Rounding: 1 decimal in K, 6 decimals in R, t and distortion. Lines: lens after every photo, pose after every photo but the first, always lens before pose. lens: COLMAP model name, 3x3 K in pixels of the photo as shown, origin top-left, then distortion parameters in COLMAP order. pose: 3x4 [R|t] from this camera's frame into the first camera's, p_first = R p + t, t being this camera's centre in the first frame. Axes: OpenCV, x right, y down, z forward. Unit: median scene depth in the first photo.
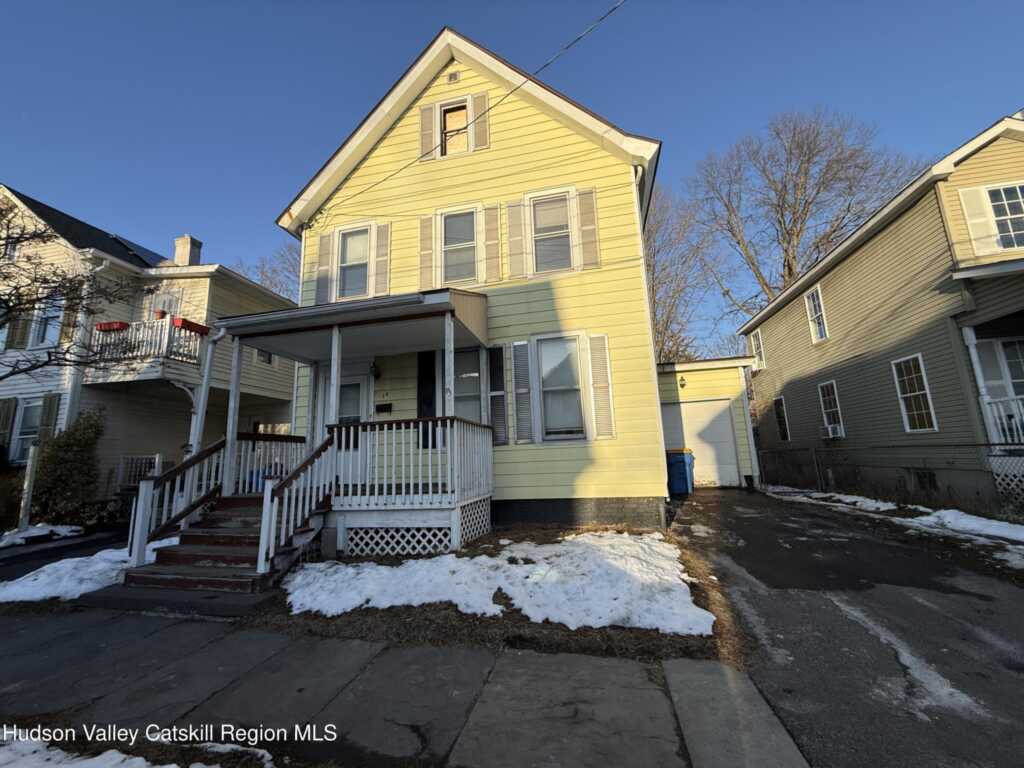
lens RADIAL K [[406.4, 0, 507.0], [0, 406.4, 384.8], [0, 0, 1]] dist [0.001851, 0.000429]
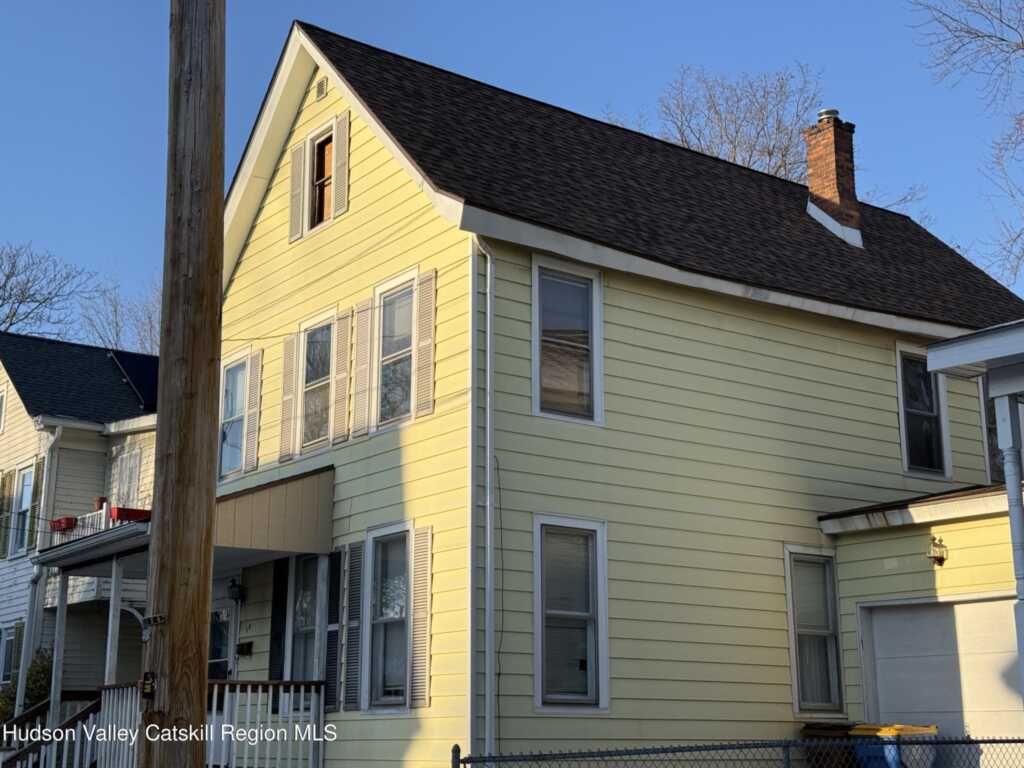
lens RADIAL K [[1438.6, 0, 511.7], [0, 1438.6, 382.9], [0, 0, 1]] dist [0.054304, 0.000000]
pose [[0.755204, -0.123226, -0.643803, 1.599873], [0.092527, 0.992377, -0.081407, -0.142367], [0.648927, 0.001909, 0.760848, -0.502147]]
